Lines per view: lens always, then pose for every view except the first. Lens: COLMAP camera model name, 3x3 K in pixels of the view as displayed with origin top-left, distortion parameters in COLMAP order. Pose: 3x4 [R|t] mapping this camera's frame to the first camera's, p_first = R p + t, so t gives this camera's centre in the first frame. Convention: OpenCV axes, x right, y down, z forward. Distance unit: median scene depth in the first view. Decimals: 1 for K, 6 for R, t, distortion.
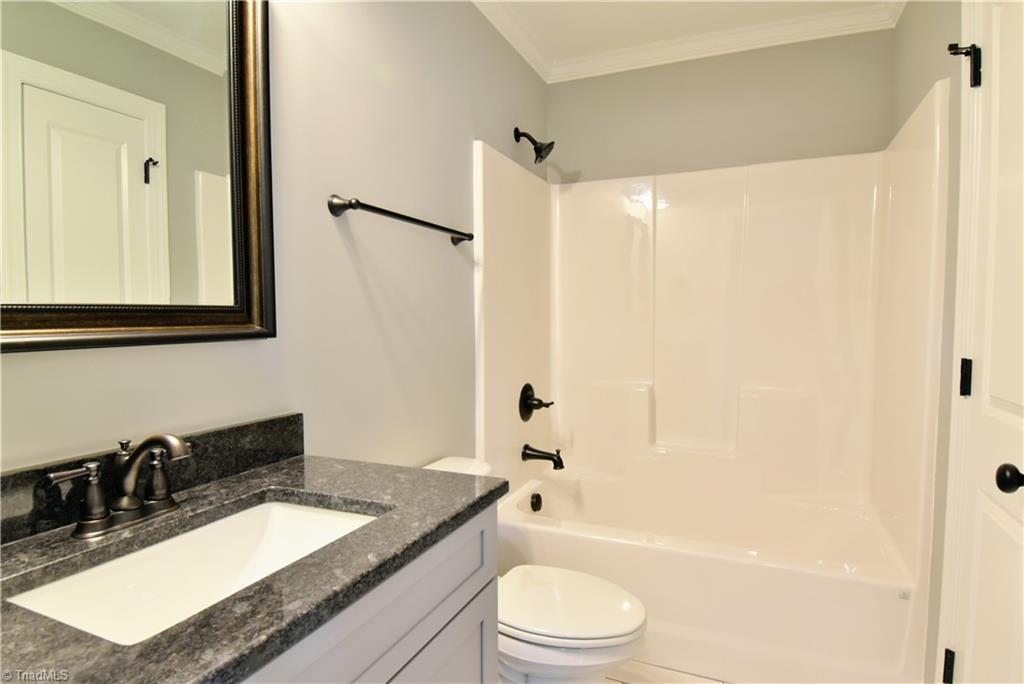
lens RADIAL K [[560.0, 0, 512.0], [0, 560.0, 342.0], [0, 0, 1]] dist [0.034718, -0.049537]
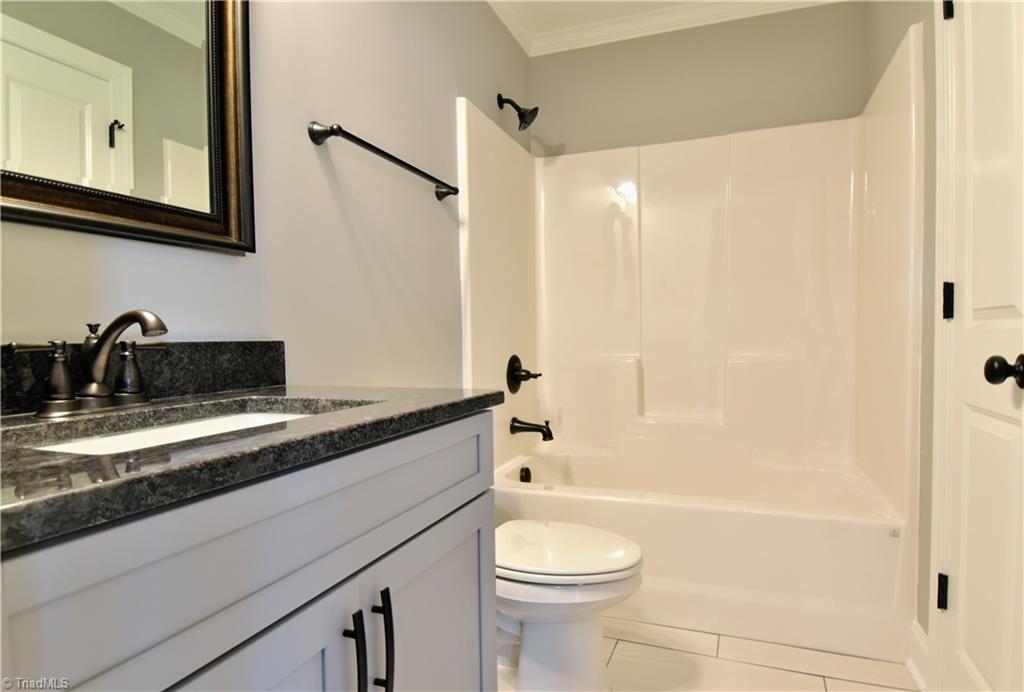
lens RADIAL K [[569.3, 0, 527.5], [0, 569.3, 349.8], [0, 0, 1]] dist [0.025699, -0.044649]
pose [[0.998029, -0.013793, 0.061224, -0.020552], [0.014869, 0.999742, -0.017149, 0.159714], [-0.060972, 0.018026, 0.997977, 0.012750]]
